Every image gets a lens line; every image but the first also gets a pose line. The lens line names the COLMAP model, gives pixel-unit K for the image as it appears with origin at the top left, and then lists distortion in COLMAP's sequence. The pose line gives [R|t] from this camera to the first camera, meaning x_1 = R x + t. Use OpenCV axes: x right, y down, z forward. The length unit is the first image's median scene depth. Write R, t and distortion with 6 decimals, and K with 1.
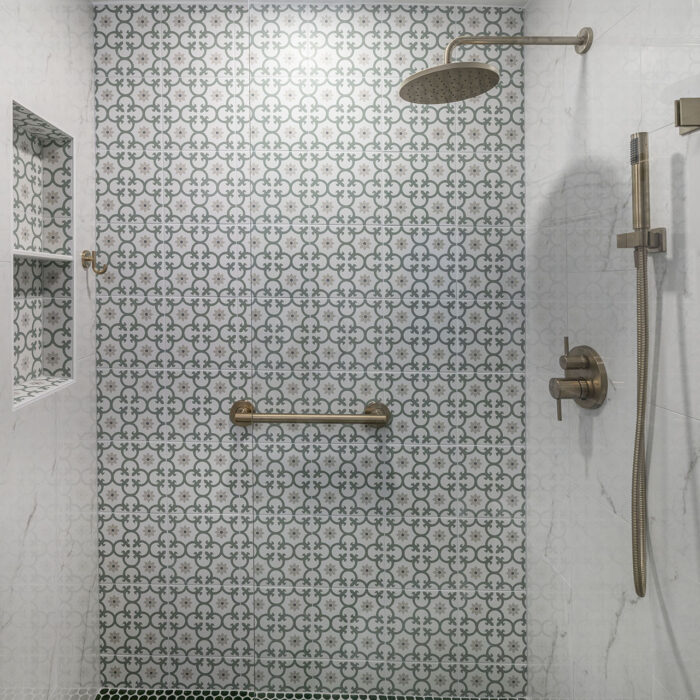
lens RADIAL K [[453.2, 0, 304.7], [0, 453.2, 285.7], [0, 0, 1]] dist [0.004722, -0.001413]
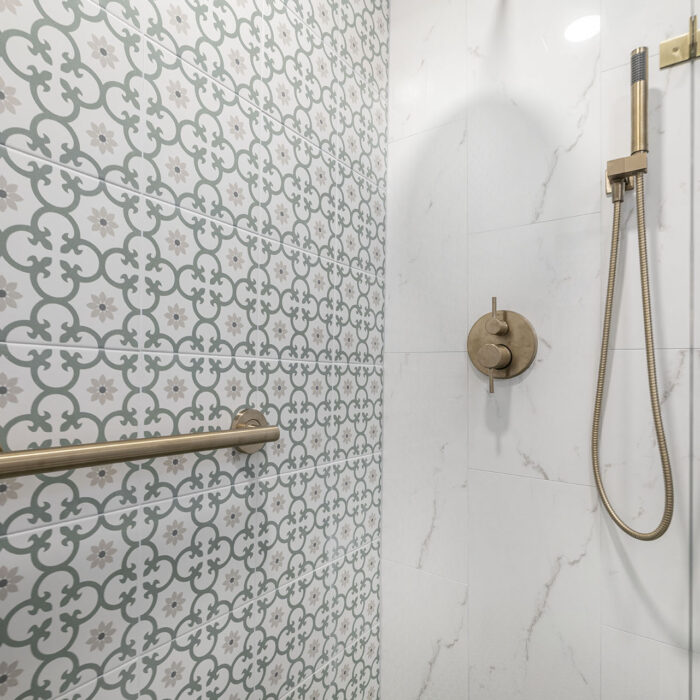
lens RADIAL K [[451.0, 0, 334.0], [0, 451.0, 375.7], [0, 0, 1]] dist [-0.002513, 0.006093]
pose [[0.613493, 0.004788, 0.789686, -0.231434], [-0.019377, 0.999772, 0.008991, 0.205351], [-0.789463, -0.020818, 0.613446, 0.557743]]
